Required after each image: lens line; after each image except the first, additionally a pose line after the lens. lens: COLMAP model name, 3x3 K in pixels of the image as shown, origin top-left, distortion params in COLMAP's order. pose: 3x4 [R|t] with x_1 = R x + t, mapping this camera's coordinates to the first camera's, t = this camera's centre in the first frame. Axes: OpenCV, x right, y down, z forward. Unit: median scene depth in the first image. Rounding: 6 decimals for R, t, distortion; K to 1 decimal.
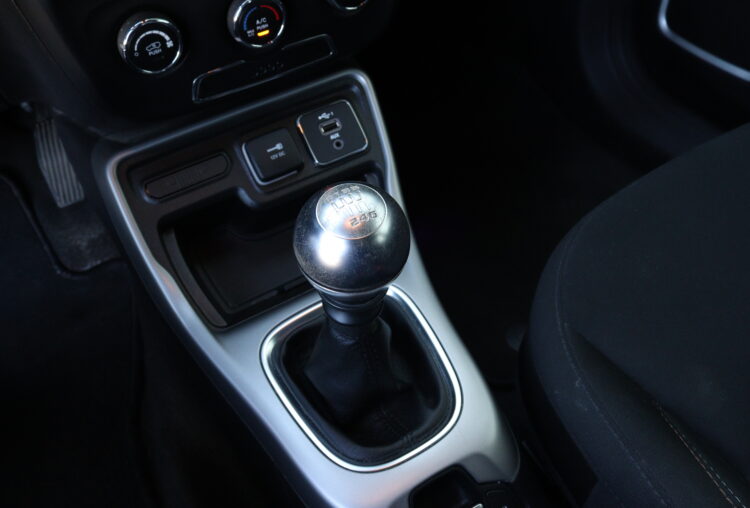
lens RADIAL K [[628.1, 0, 381.7], [0, 628.1, 239.2], [0, 0, 1]] dist [-0.182373, 0.174280]
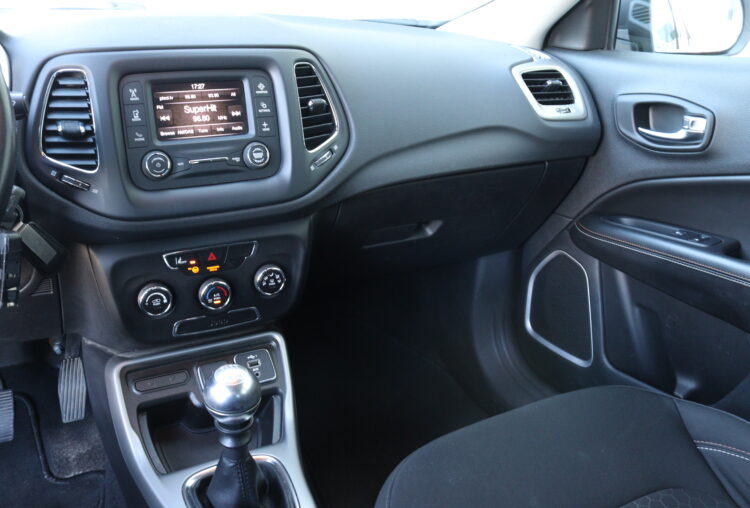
lens RADIAL K [[628.1, 0, 381.7], [0, 628.1, 239.2], [0, 0, 1]] dist [-0.182373, 0.174280]
pose [[0.997883, 0.063674, -0.013202, 0.264905], [-0.062324, 0.878534, -0.473597, 0.294875], [-0.018557, 0.473418, 0.880643, -0.619372]]
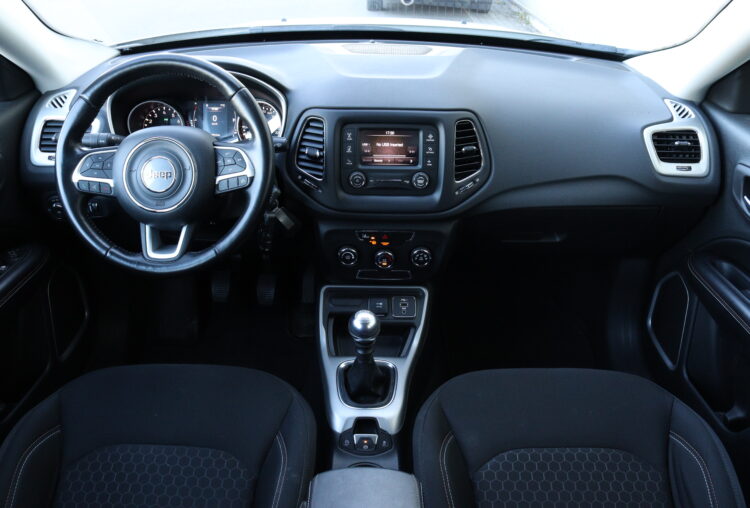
lens RADIAL K [[628.1, 0, 381.7], [0, 628.1, 239.2], [0, 0, 1]] dist [-0.182373, 0.174280]
pose [[0.861106, 0.289775, -0.417765, 0.875697], [-0.406001, 0.886512, -0.221945, 0.199717], [0.306039, 0.360731, 0.881029, -1.459763]]
